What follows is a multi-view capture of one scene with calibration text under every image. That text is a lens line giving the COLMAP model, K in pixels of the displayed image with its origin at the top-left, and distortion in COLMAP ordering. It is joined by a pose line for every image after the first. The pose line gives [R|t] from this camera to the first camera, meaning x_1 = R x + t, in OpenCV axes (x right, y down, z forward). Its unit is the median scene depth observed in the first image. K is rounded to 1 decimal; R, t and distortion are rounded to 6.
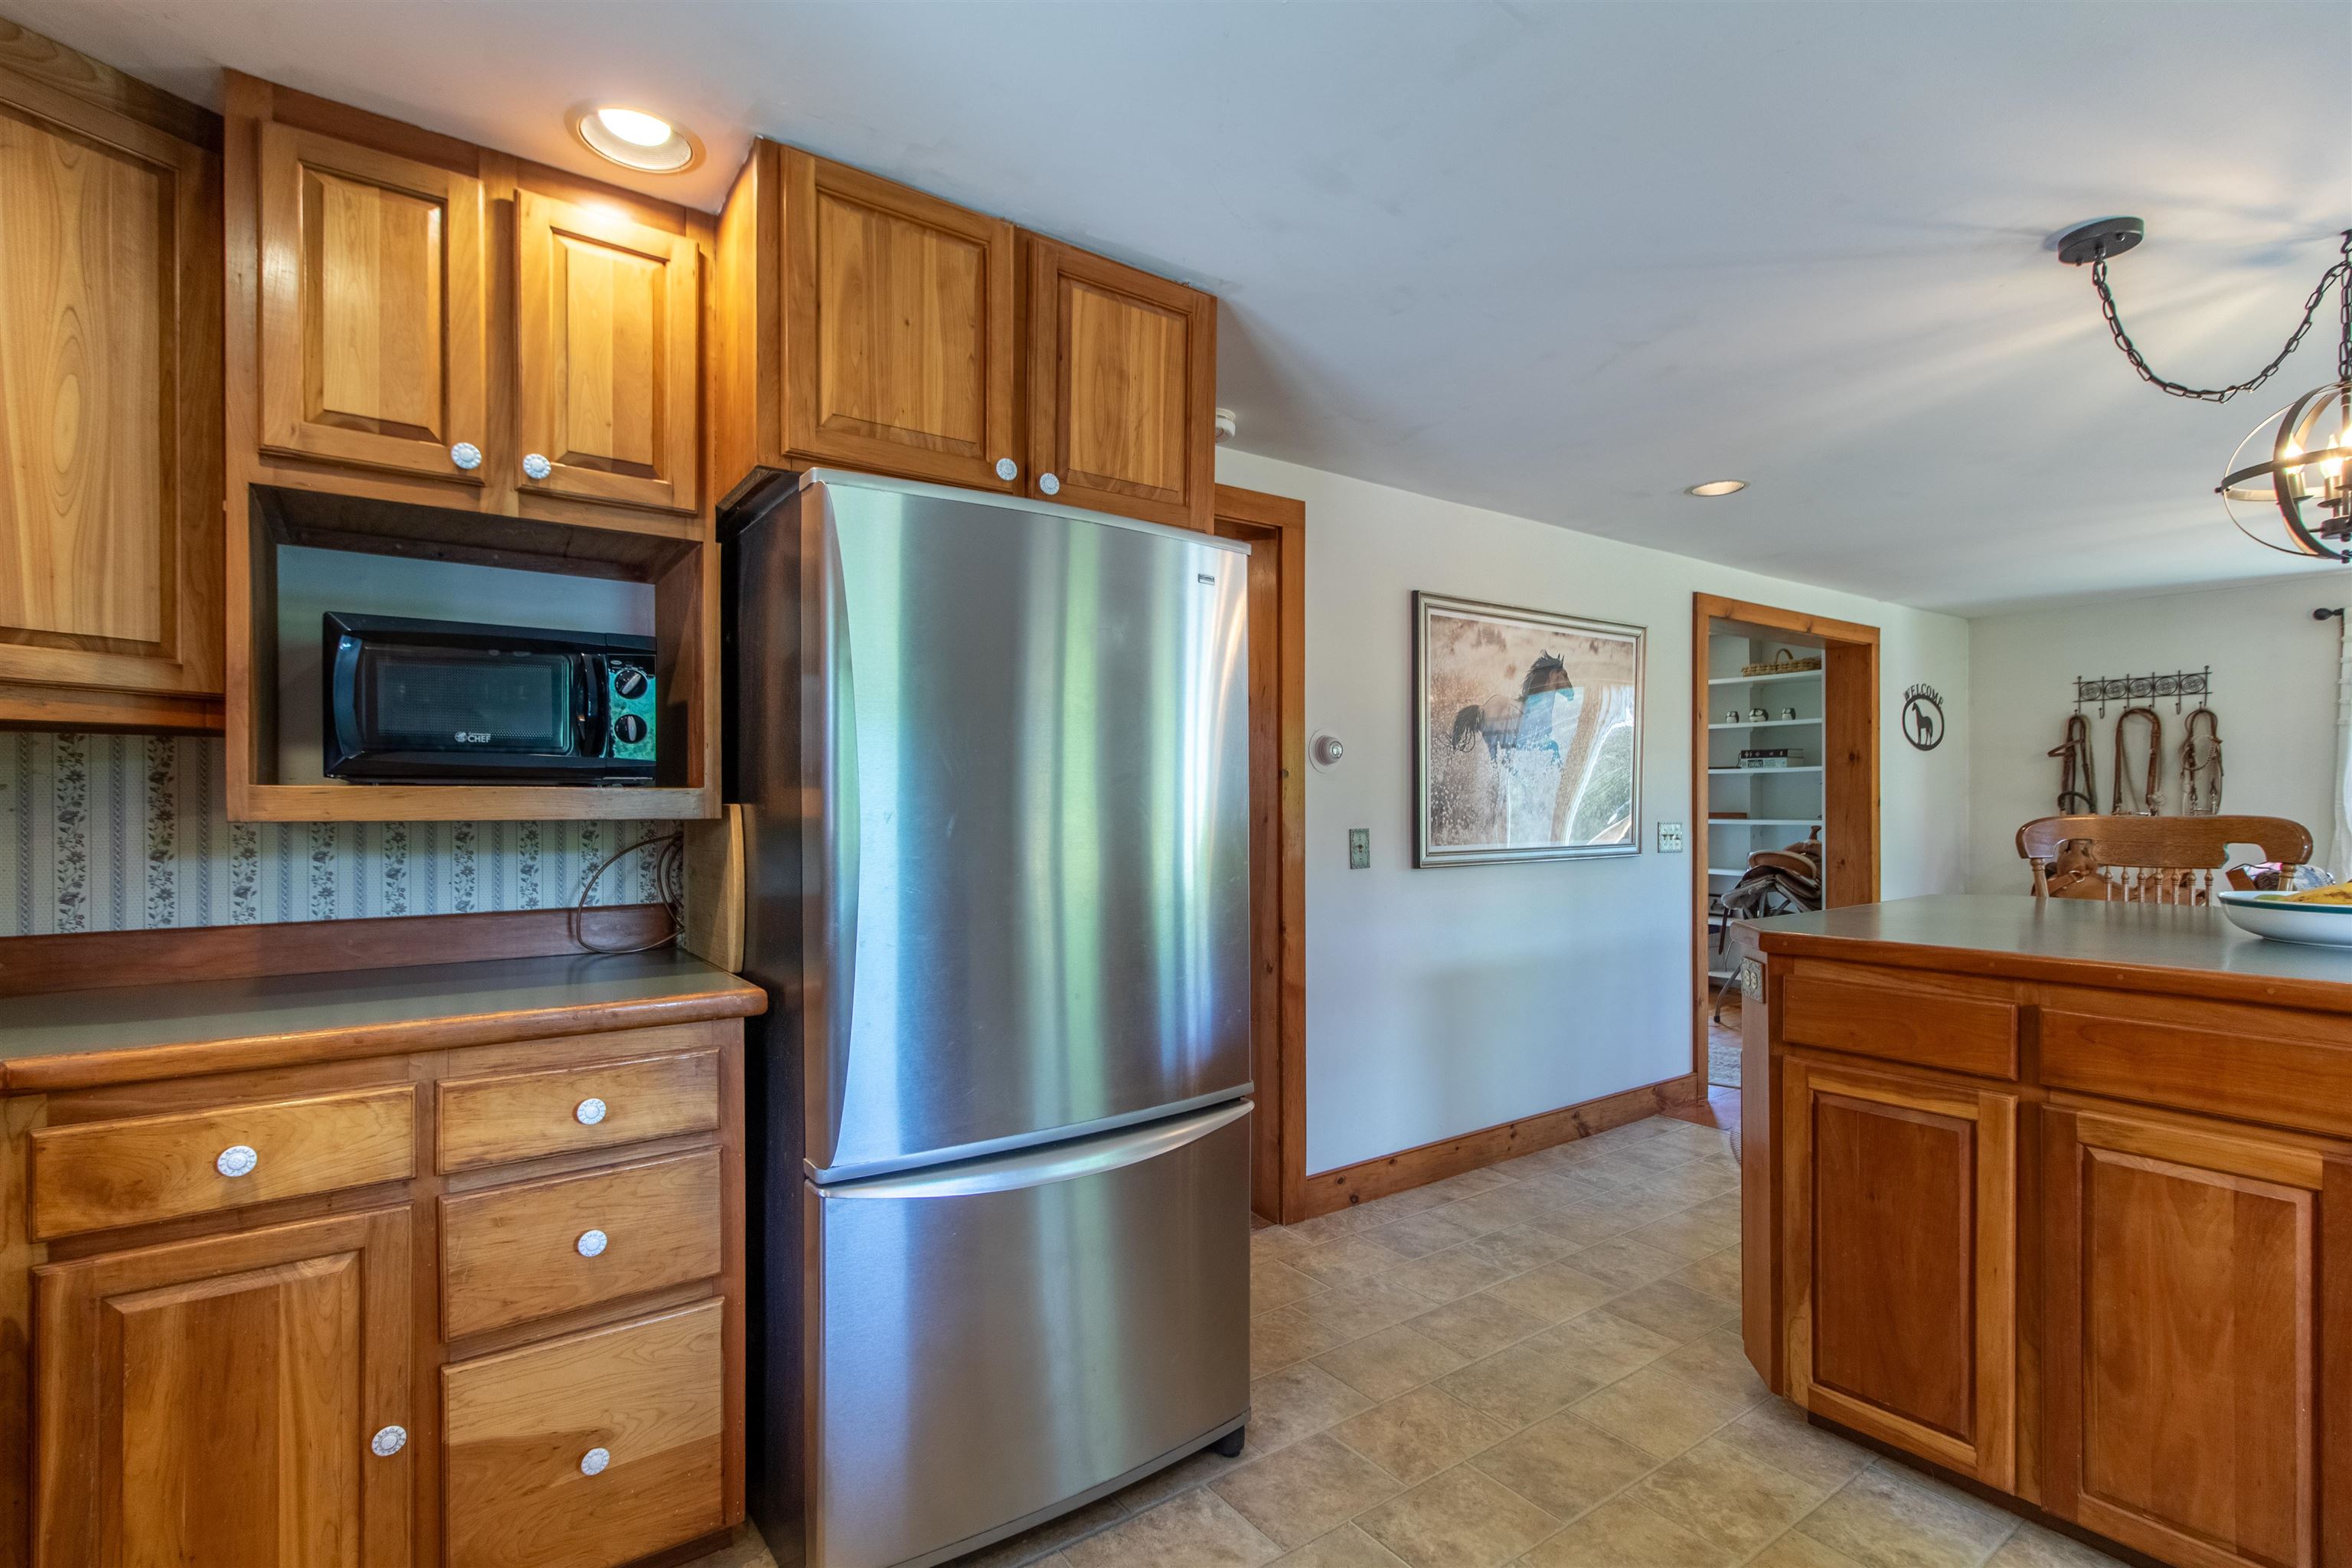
lens RADIAL K [[1097.6, 0, 1167.8], [0, 1097.6, 807.8], [0, 0, 1]] dist [0.003411, 0.002351]
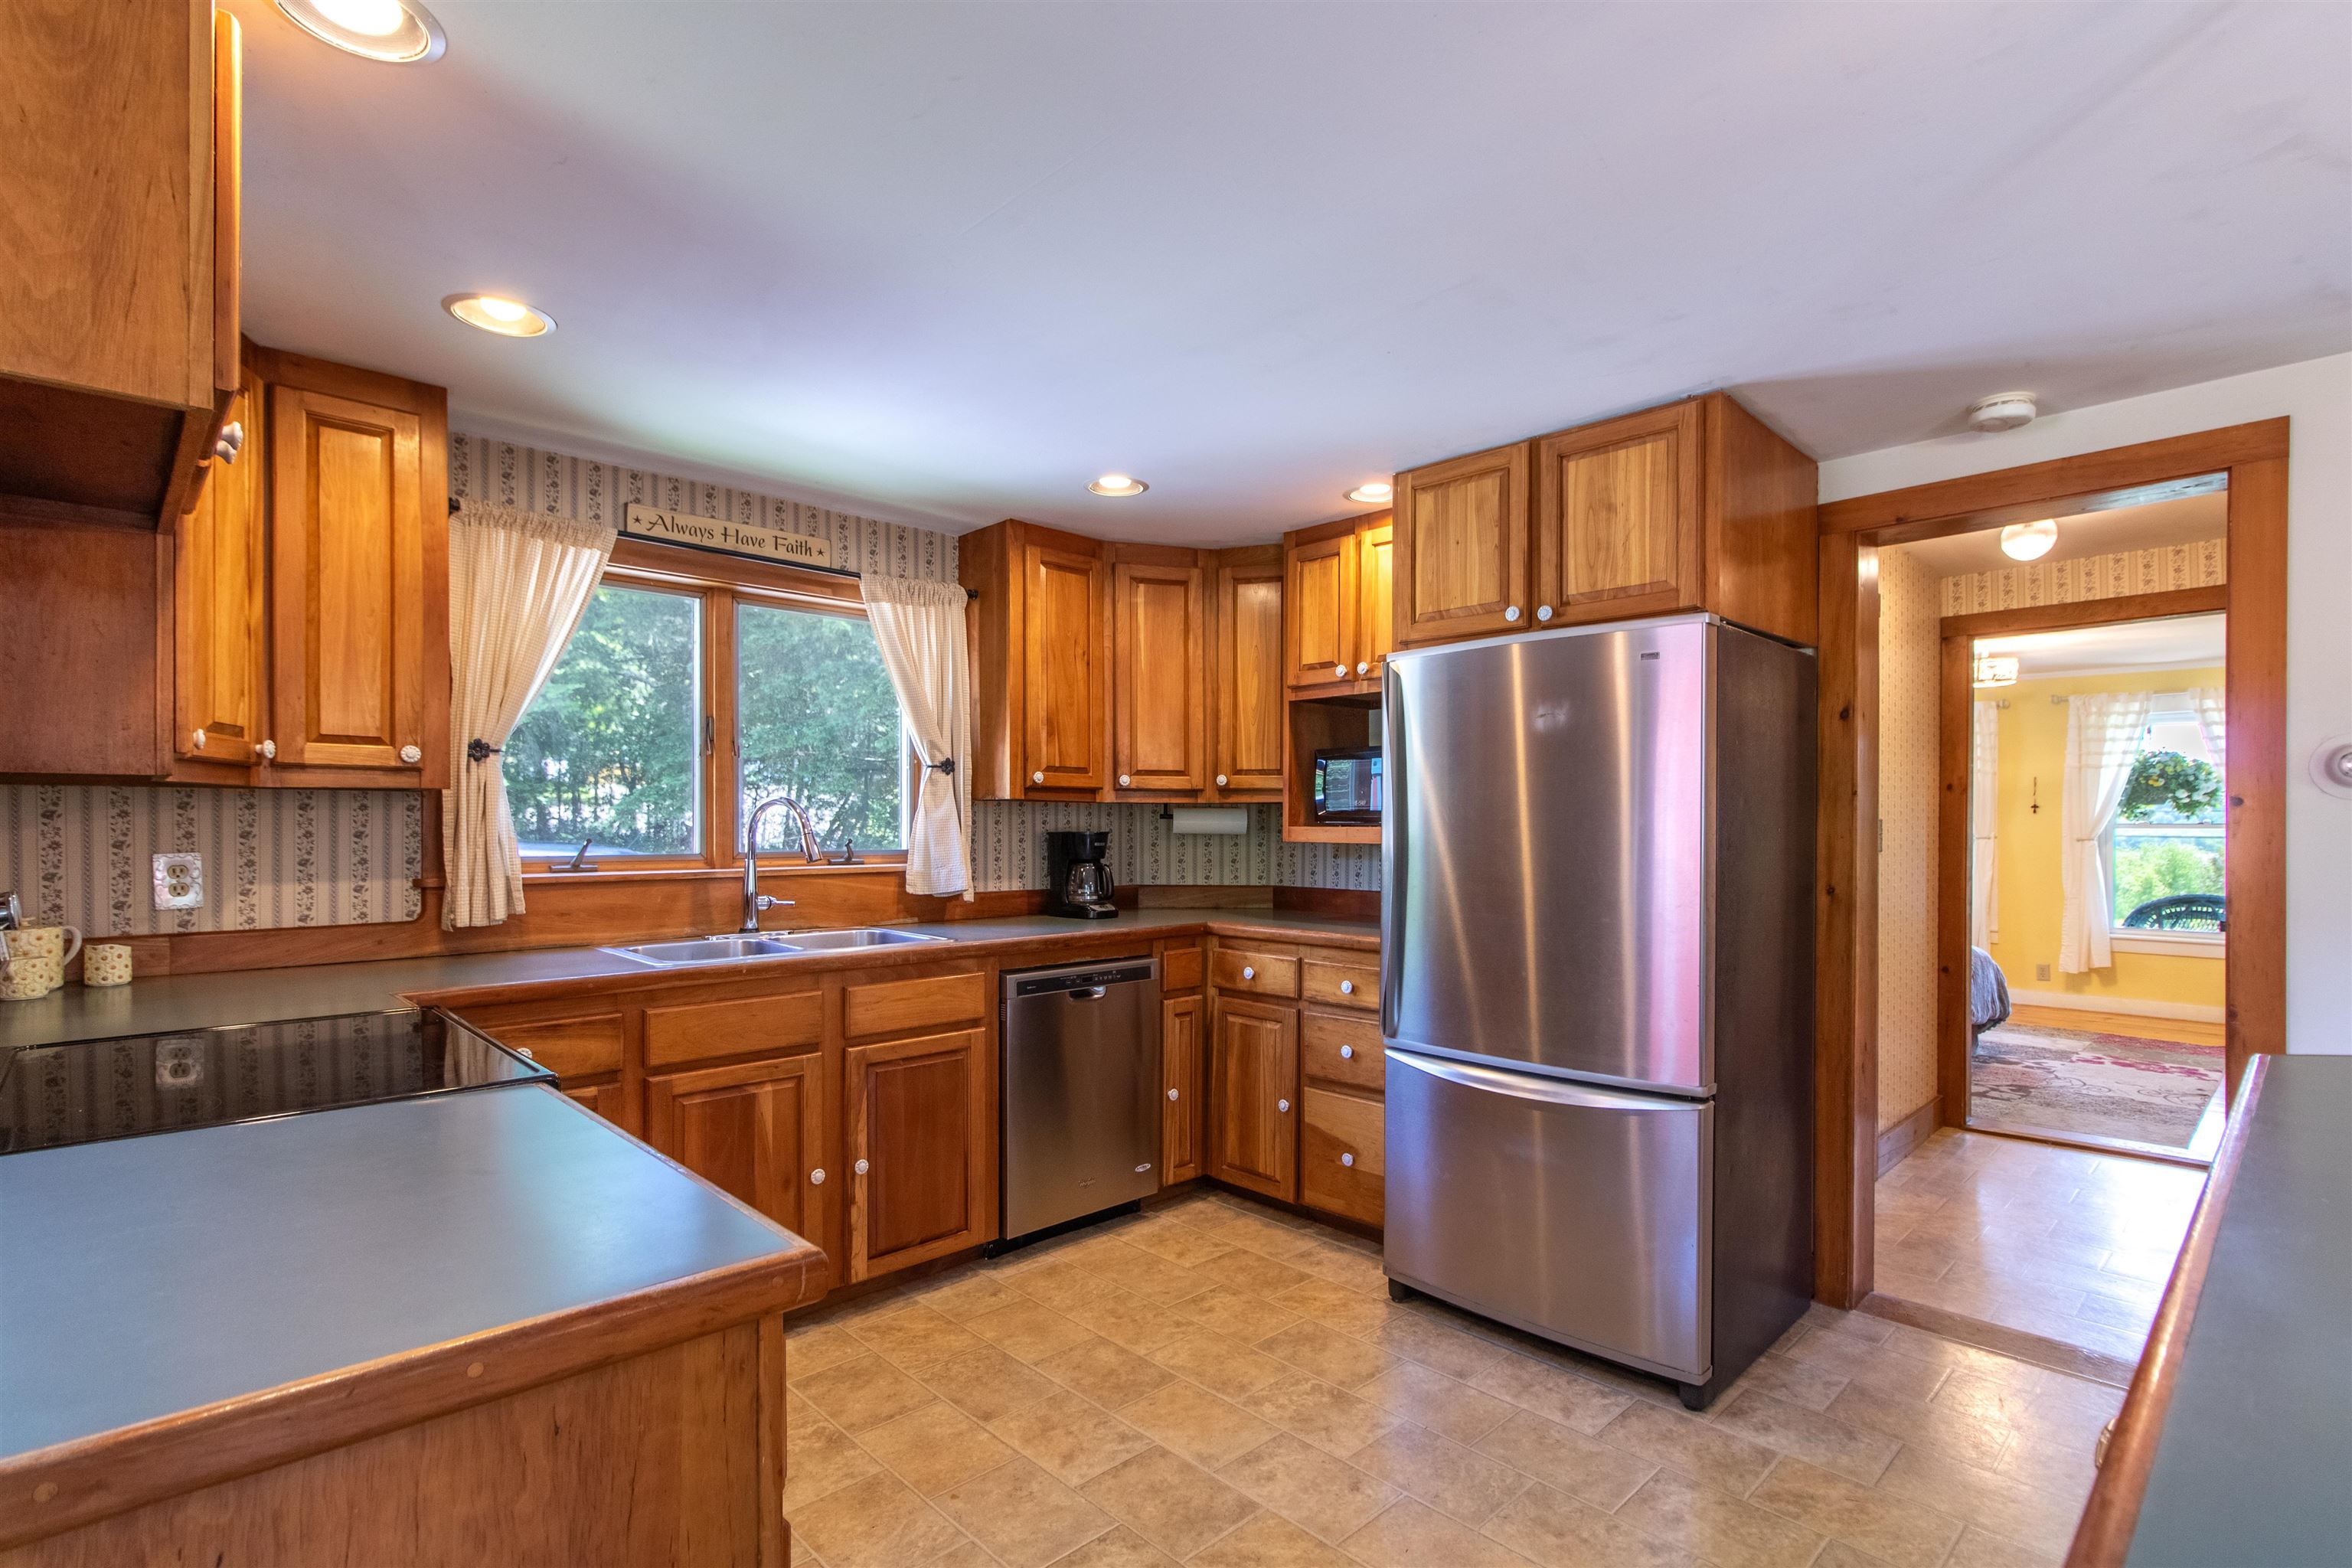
lens RADIAL K [[1112.8, 0, 1170.8], [0, 1112.8, 829.1], [0, 0, 1]] dist [0.003138, 0.001777]
pose [[0.144655, 0.006164, -0.989463, 1.311346], [-0.005836, 0.999969, 0.005377, -0.023416], [0.989465, 0.004997, 0.144687, 0.337148]]
